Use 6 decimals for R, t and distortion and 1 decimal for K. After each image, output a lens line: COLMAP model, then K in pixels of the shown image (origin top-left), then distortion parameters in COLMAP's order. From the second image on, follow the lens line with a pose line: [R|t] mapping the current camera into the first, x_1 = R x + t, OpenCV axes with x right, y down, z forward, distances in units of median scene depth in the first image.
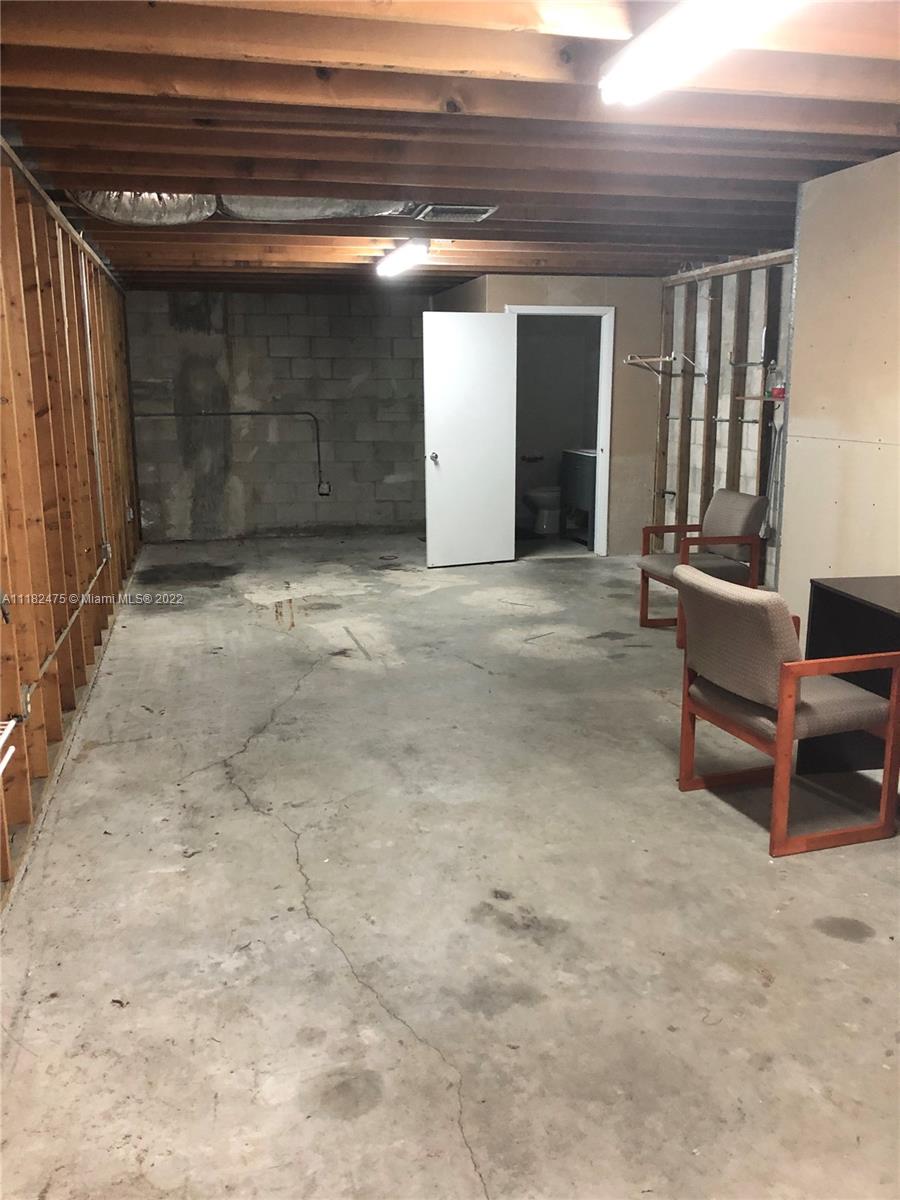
lens RADIAL K [[991.5, 0, 452.0], [0, 991.5, 598.2], [0, 0, 1]] dist [-0.007042, -0.003549]
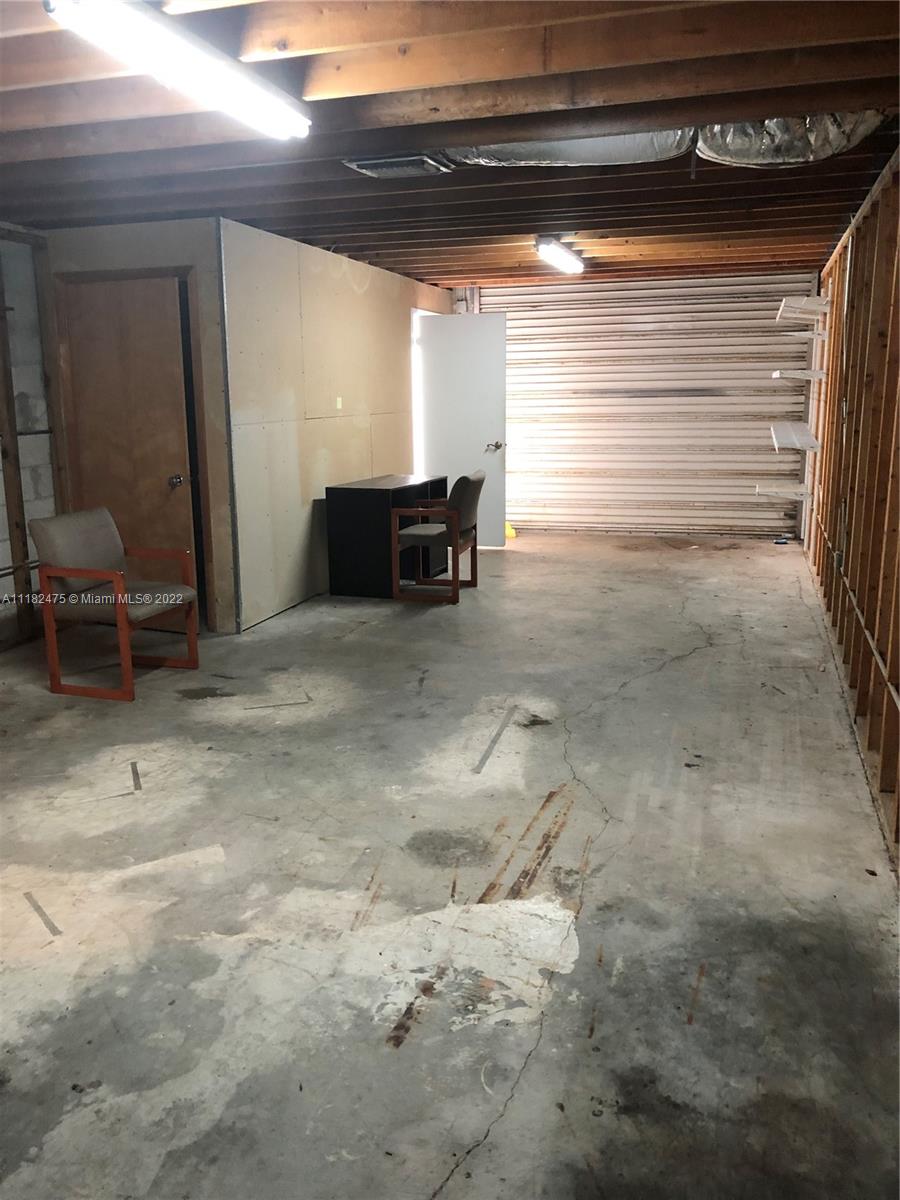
lens RADIAL K [[991.5, 0, 449.2], [0, 991.5, 599.7], [0, 0, 1]] dist [-0.007042, -0.003549]
pose [[-0.860206, -0.092850, 0.501423, -0.468956], [0.125431, 0.914550, 0.384532, -0.365442], [-0.494280, 0.393671, -0.775055, 1.736165]]
